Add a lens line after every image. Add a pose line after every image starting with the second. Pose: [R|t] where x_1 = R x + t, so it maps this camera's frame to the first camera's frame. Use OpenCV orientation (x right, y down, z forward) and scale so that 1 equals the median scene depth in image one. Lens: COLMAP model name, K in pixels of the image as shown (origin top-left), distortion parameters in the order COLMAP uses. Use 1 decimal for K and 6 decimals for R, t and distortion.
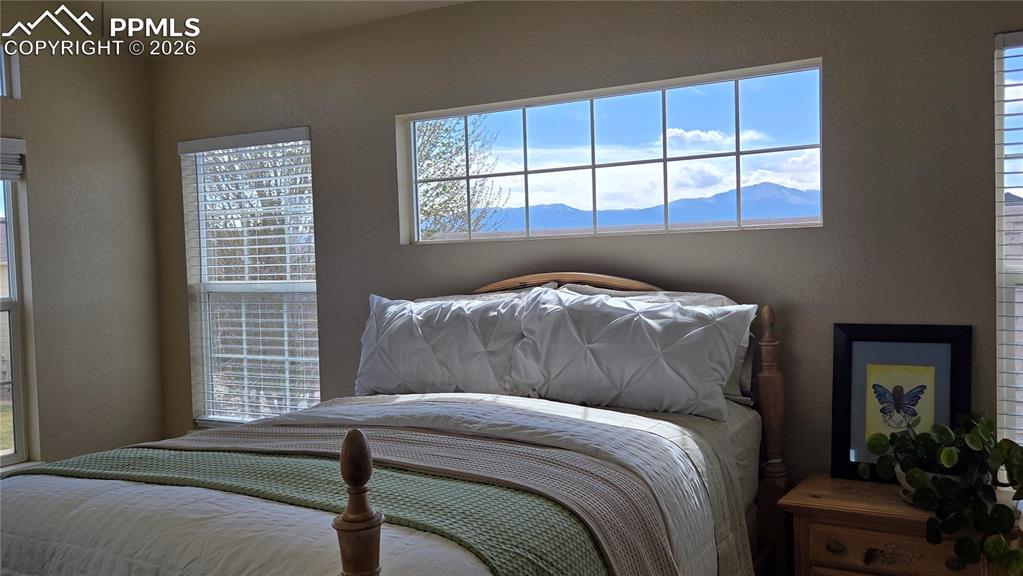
lens RADIAL K [[926.2, 0, 505.0], [0, 926.2, 286.3], [0, 0, 1]] dist [0.067680, -0.008044]
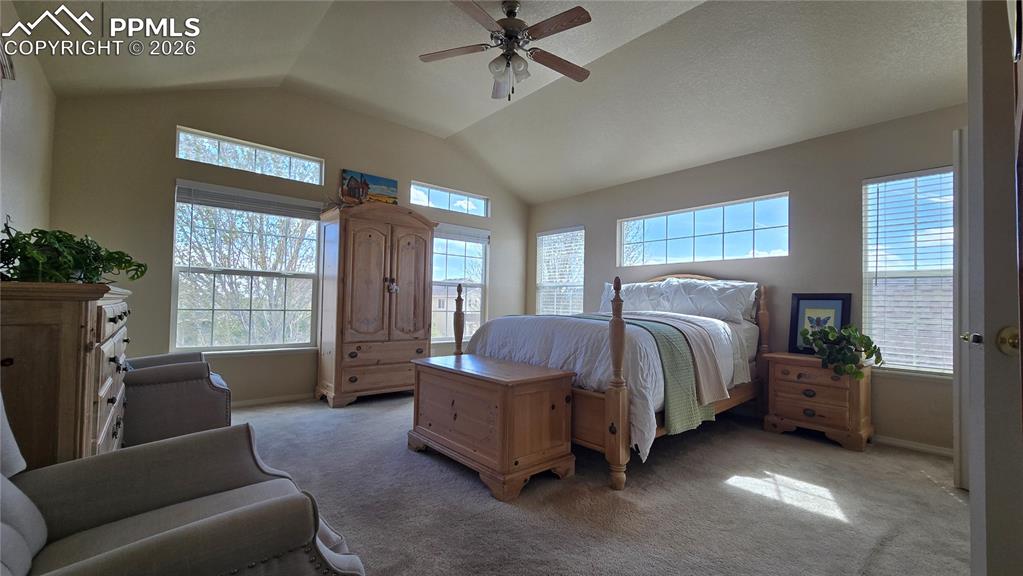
lens RADIAL K [[417.9, 0, 516.3], [0, 417.9, 292.0], [0, 0, 1]] dist [-0.000306, 0.000195]
pose [[0.949438, 0.044518, -0.310783, -0.009689], [-0.063283, 0.996714, -0.050554, 0.142511], [0.307511, 0.067665, 0.949135, -0.321134]]
